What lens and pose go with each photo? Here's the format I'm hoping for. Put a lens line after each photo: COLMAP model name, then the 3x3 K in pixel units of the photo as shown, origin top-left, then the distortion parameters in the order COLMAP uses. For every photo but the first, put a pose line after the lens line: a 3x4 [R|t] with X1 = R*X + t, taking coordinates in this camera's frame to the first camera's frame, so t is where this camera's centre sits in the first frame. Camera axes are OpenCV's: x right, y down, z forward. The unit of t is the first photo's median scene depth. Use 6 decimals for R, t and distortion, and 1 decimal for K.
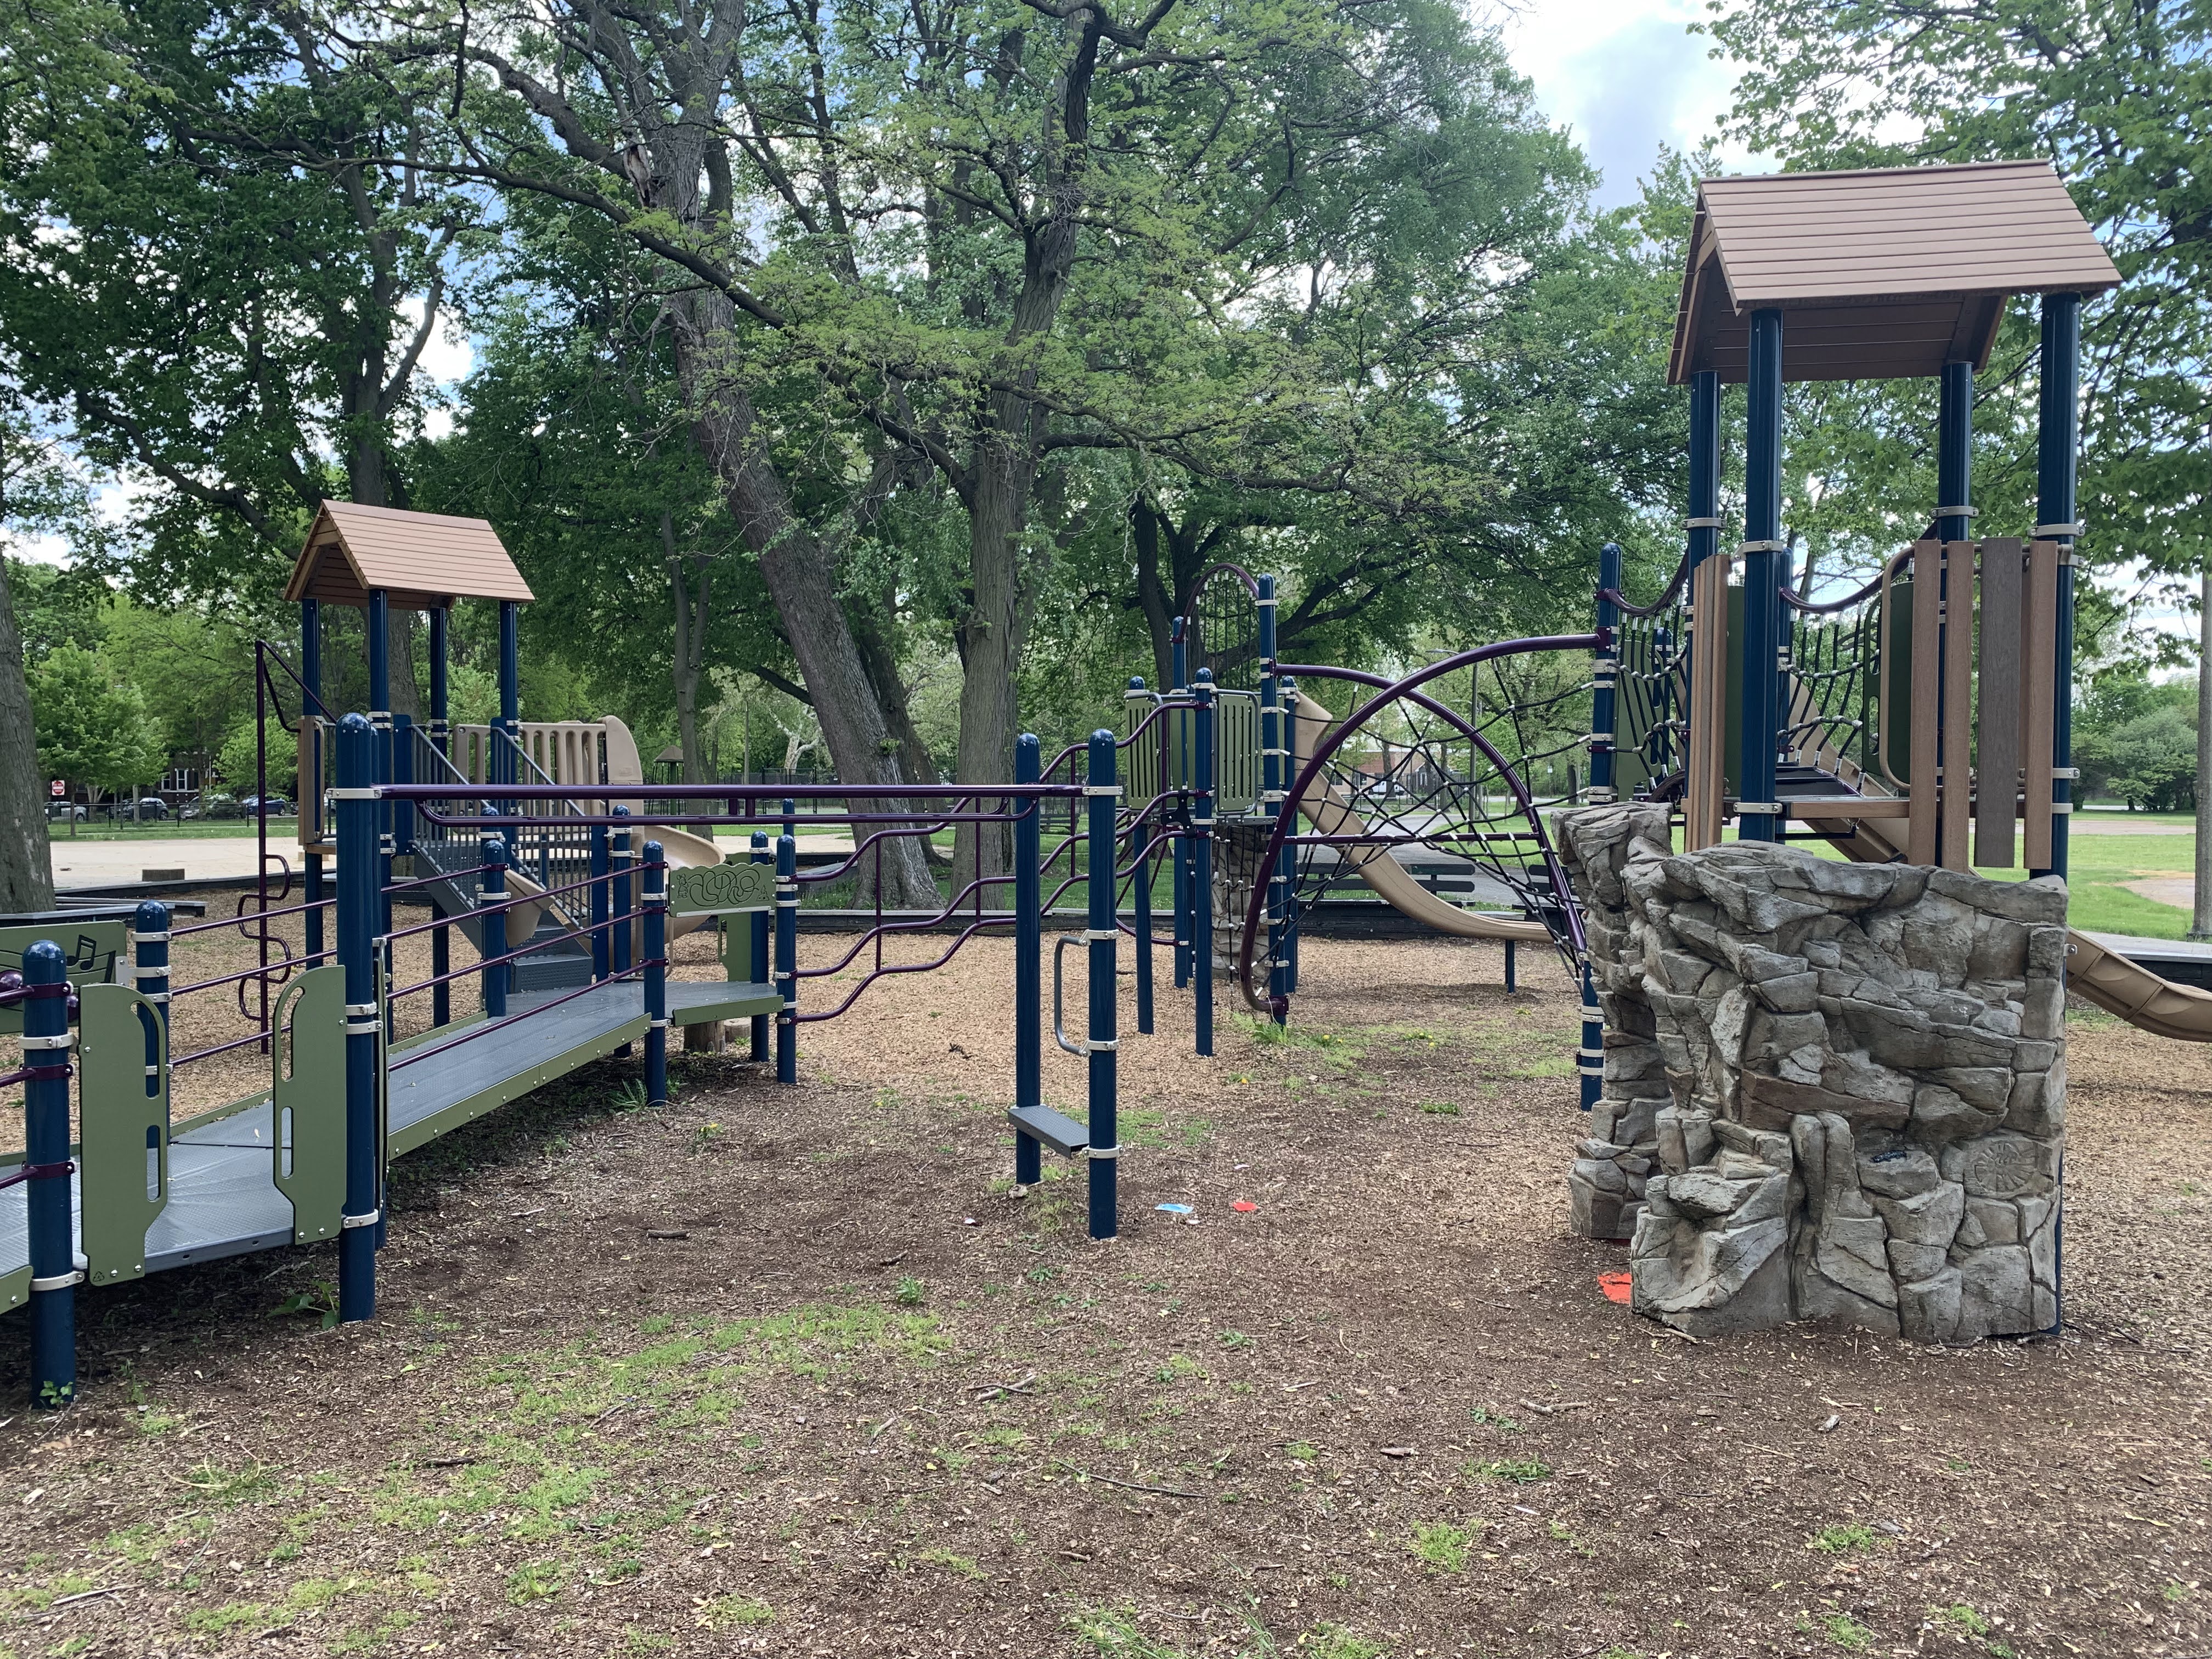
lens RADIAL K [[1705.7, 0, 1099.6], [0, 1705.7, 824.1], [0, 0, 1]] dist [0.020833, 0.004900]
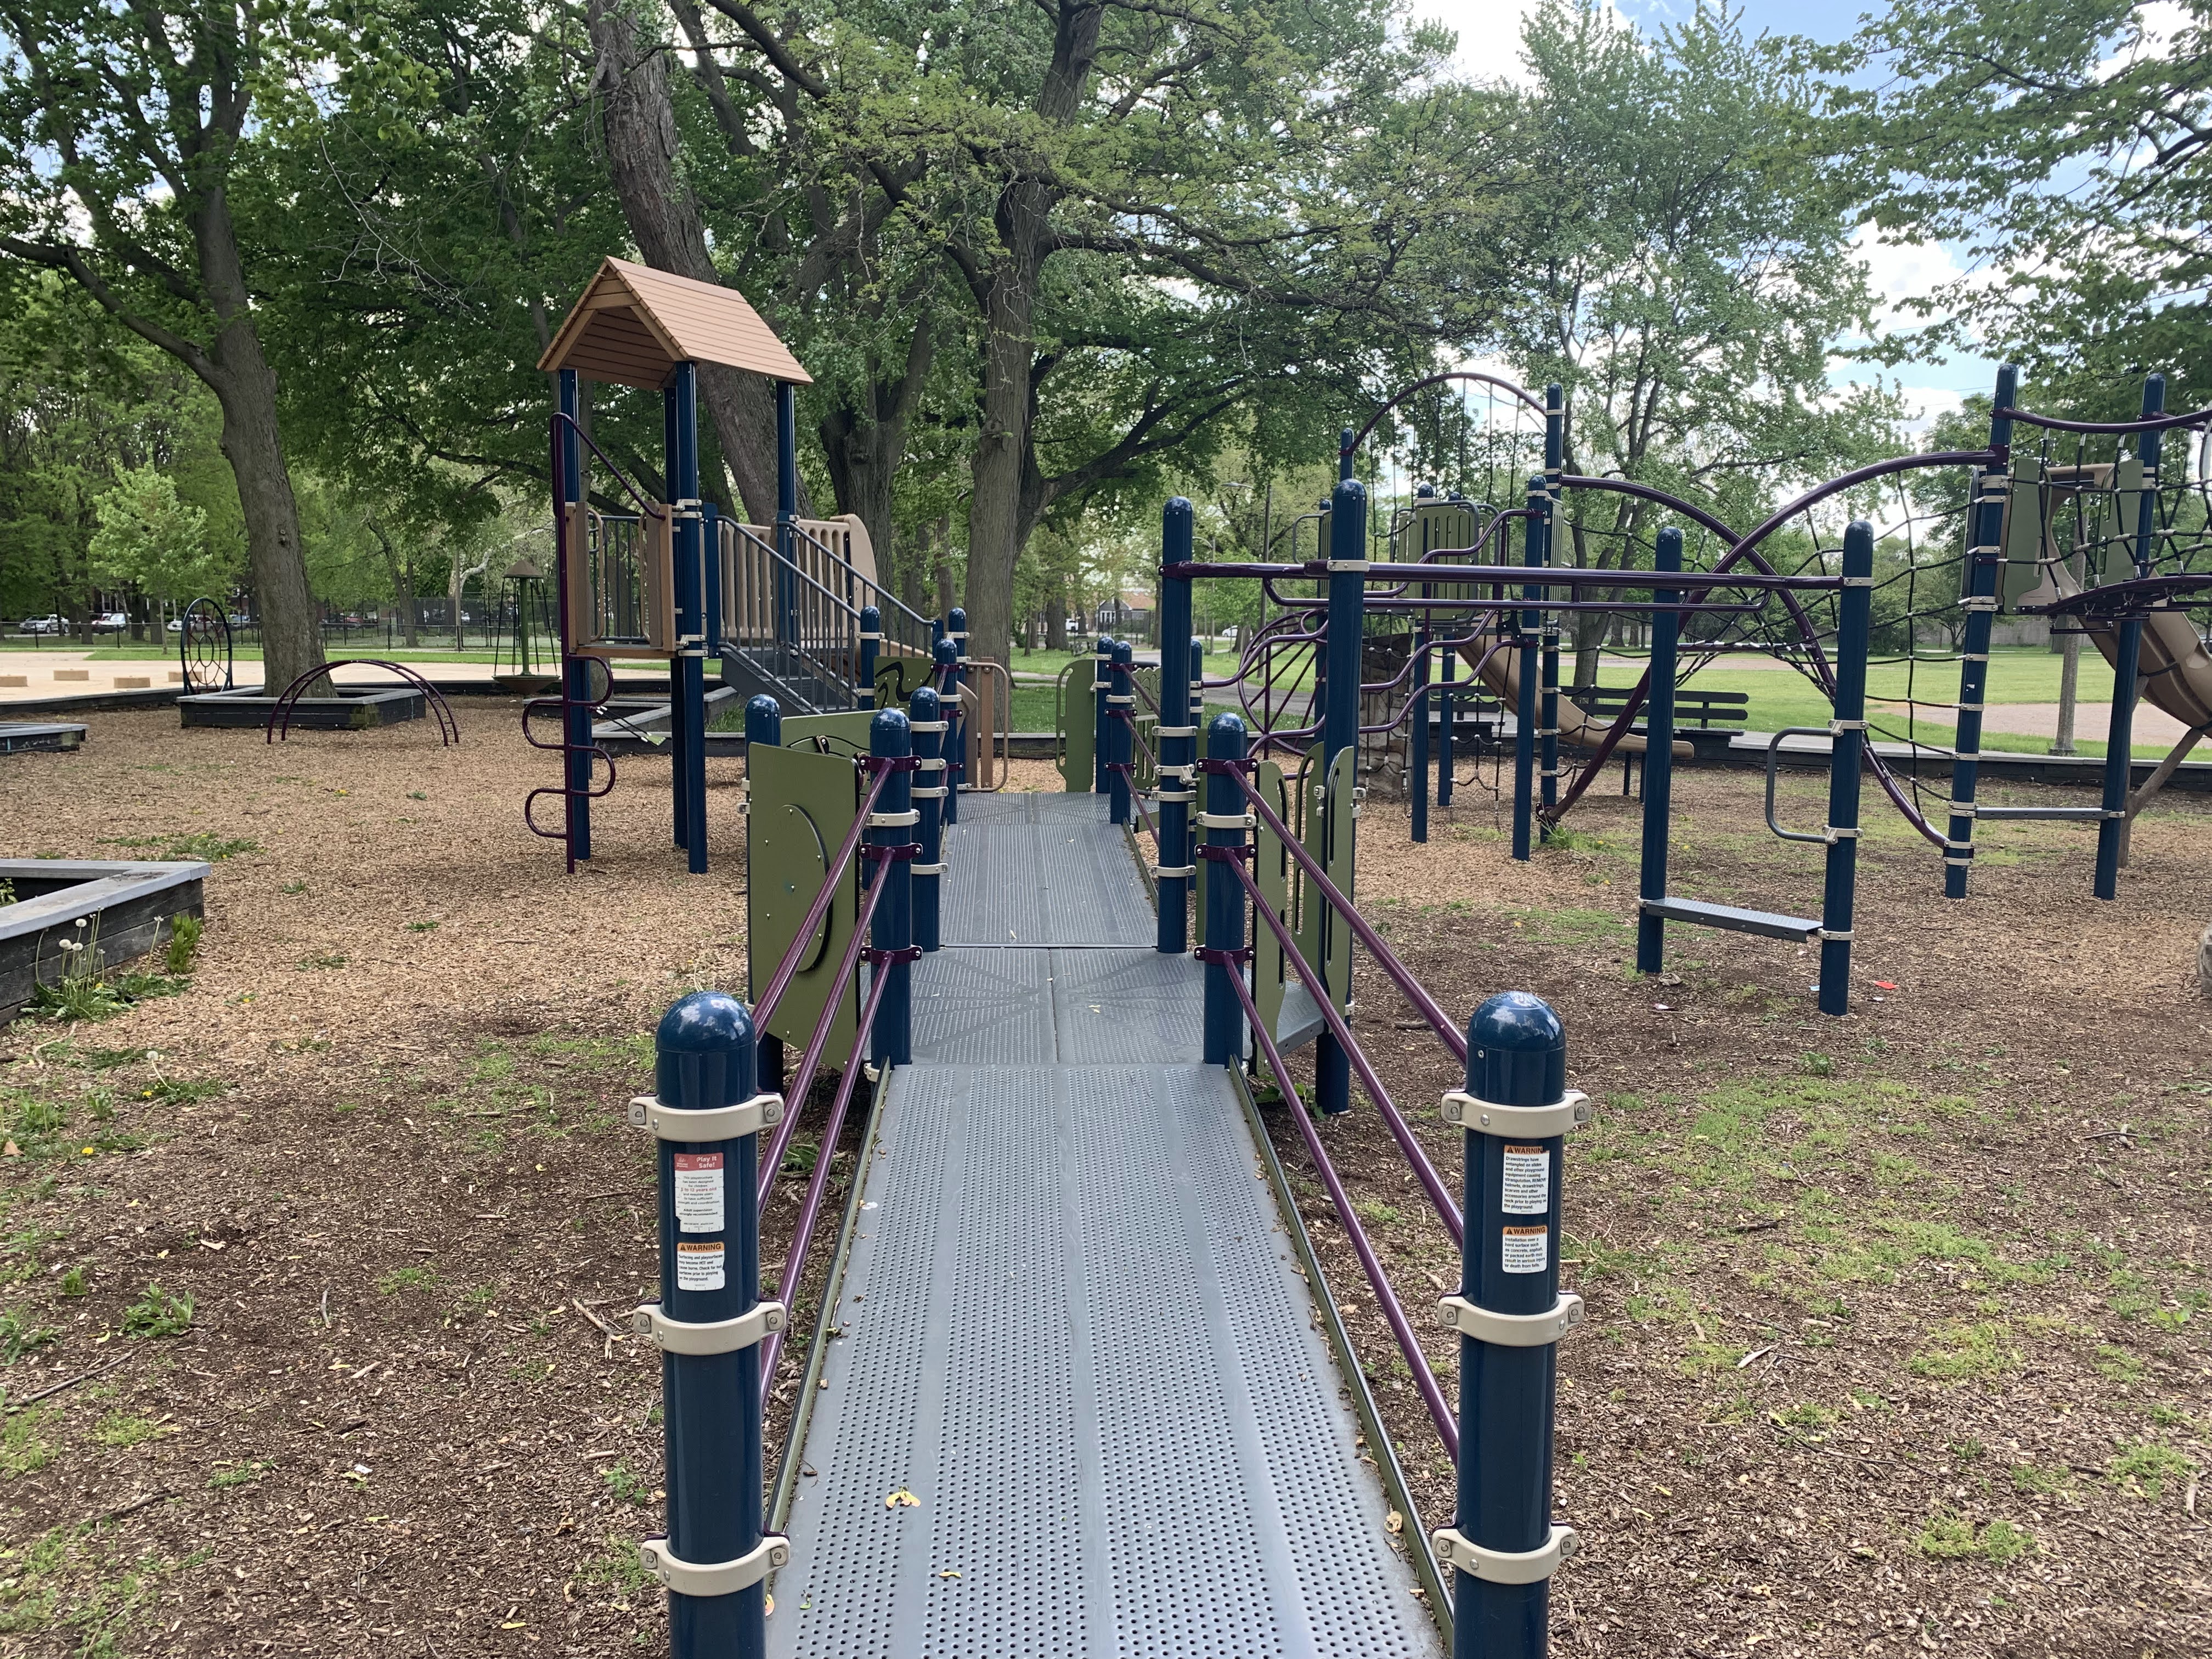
lens RADIAL K [[1705.7, 0, 1099.6], [0, 1705.7, 824.1], [0, 0, 1]] dist [0.020833, 0.004900]
pose [[0.975210, -0.014427, 0.220813, -0.396833], [-0.006165, 0.995714, 0.092285, 0.020108], [-0.221198, -0.091358, 0.970940, 0.056020]]
